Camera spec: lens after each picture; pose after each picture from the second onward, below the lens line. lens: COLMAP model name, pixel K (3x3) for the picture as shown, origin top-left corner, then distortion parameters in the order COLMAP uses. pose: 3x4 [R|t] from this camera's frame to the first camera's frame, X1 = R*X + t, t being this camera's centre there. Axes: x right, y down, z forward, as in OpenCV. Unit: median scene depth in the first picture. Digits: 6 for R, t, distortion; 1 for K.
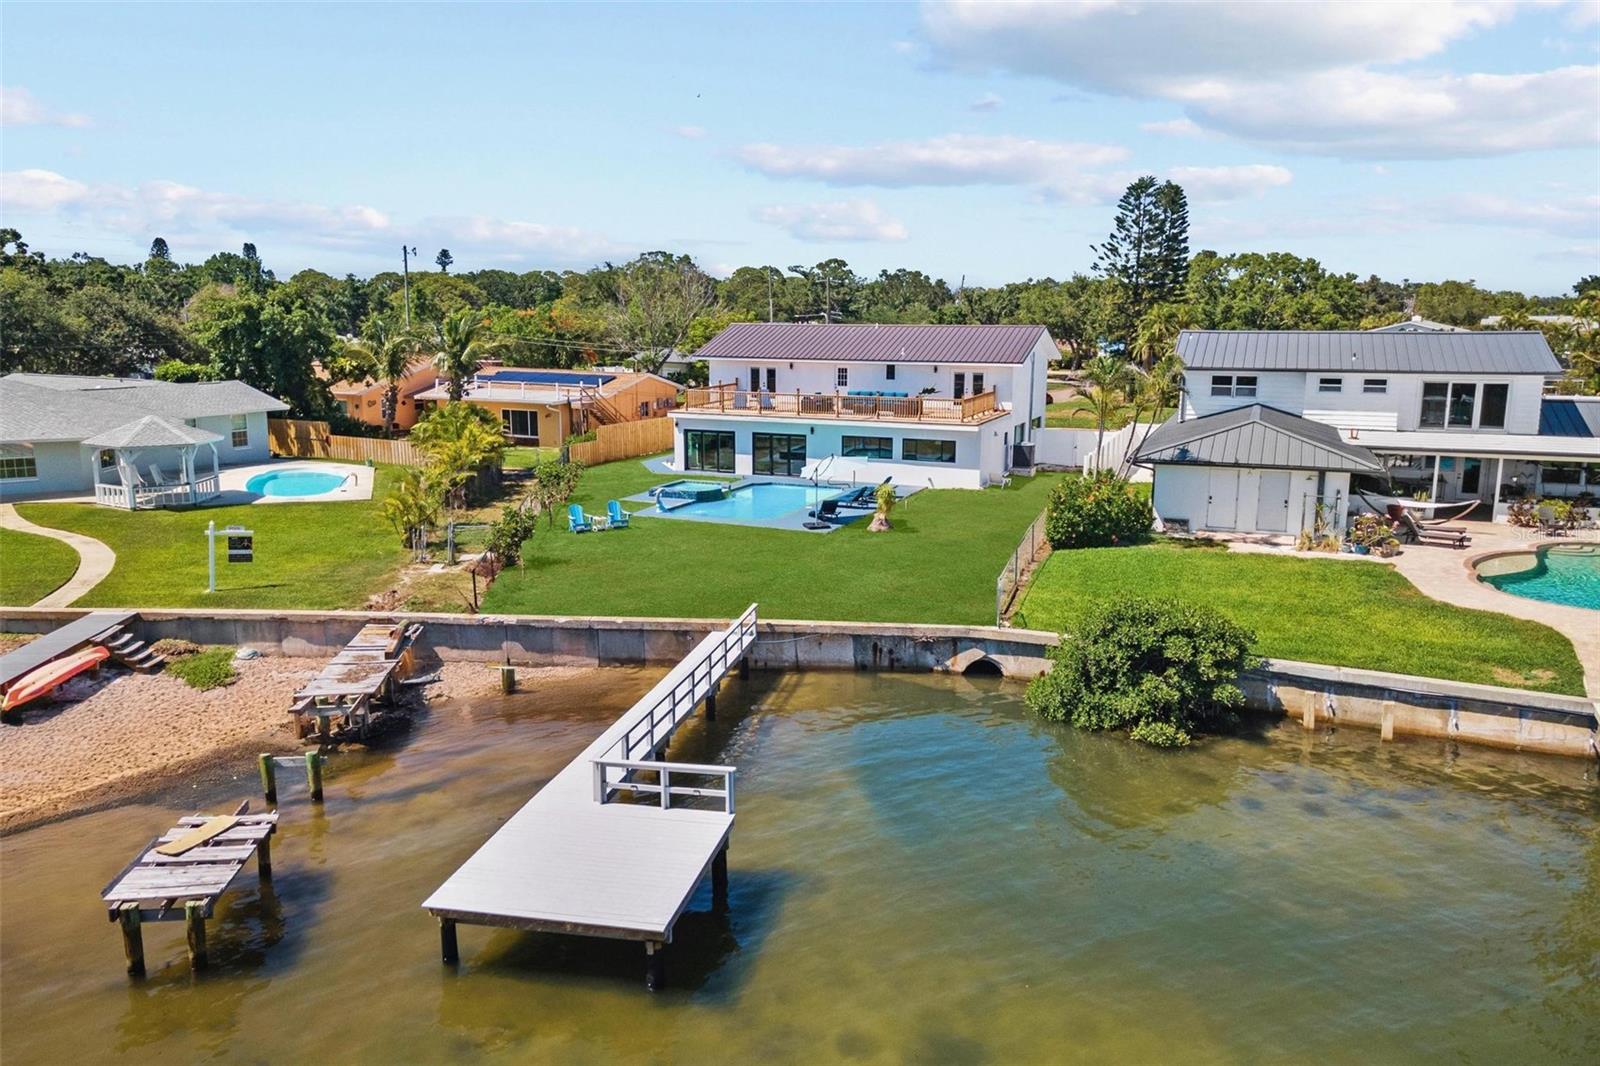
lens RADIAL K [[1131.0, 0, 800.0], [0, 1131.0, 533.0], [0, 0, 1]] dist [0.002195, 0.041254]
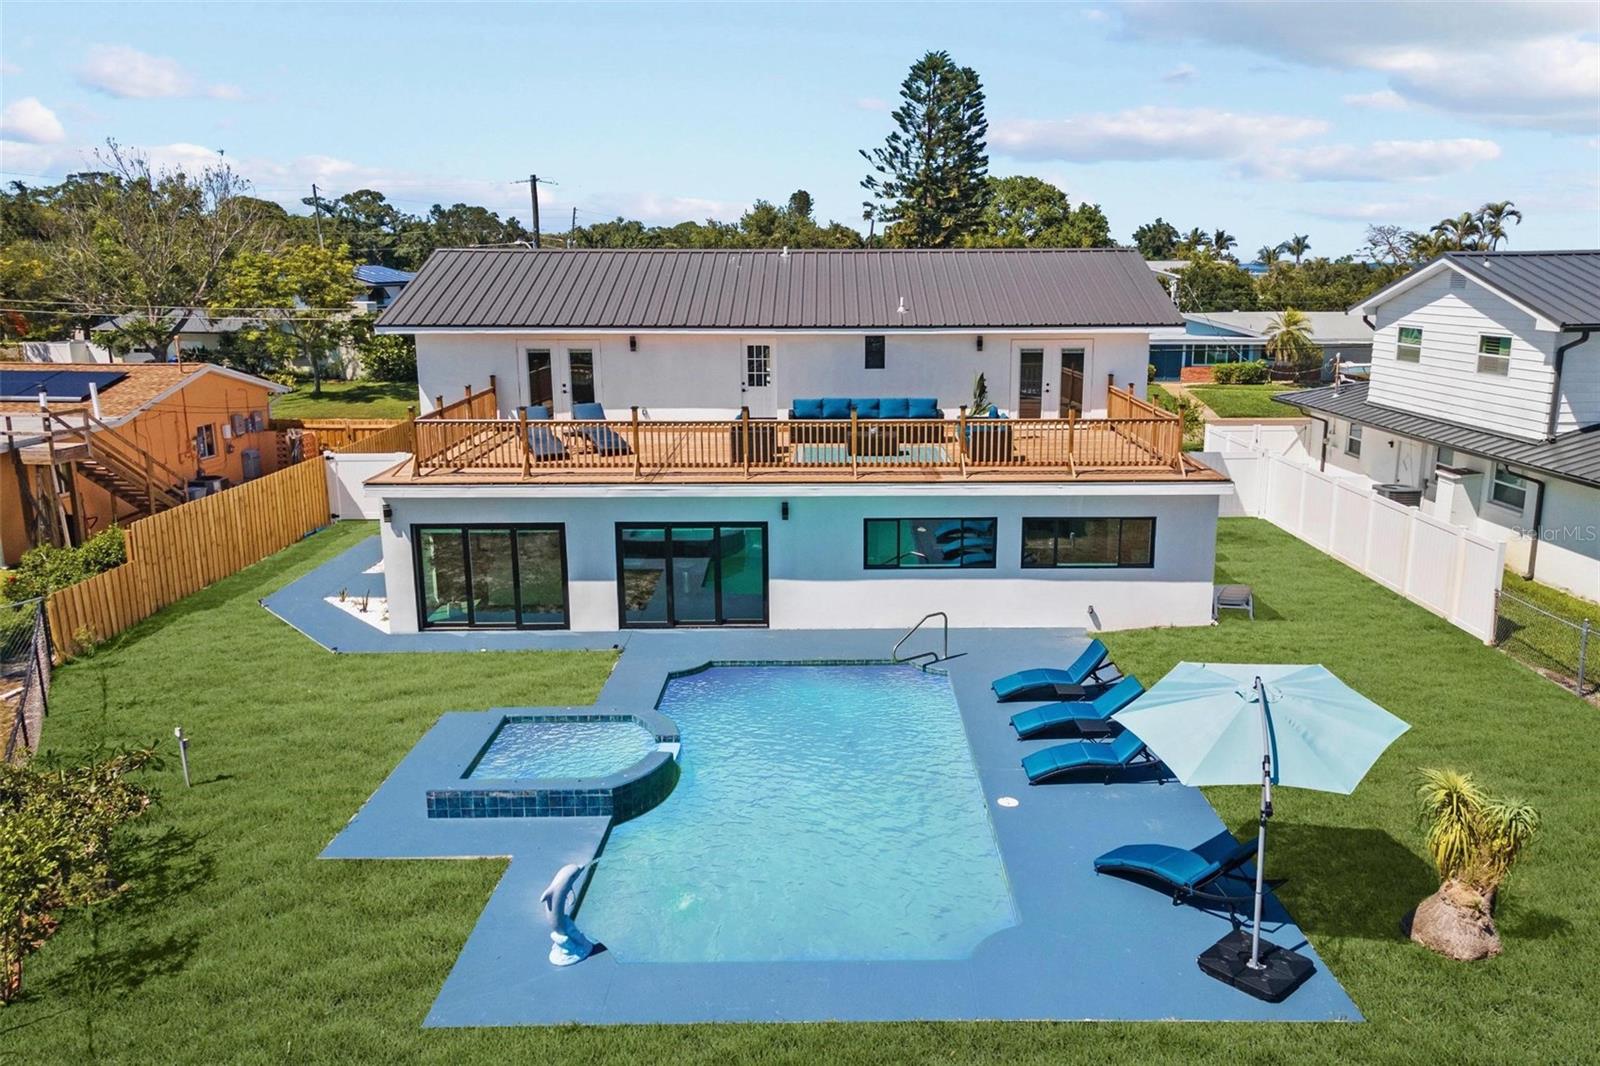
lens RADIAL K [[1131.0, 0, 800.0], [0, 1131.0, 533.0], [0, 0, 1]] dist [0.002195, 0.041254]
pose [[0.909800, -0.098815, 0.403112, -0.107494], [0.082998, 0.994943, 0.056568, -0.078341], [-0.406663, -0.018008, 0.913401, 0.476418]]
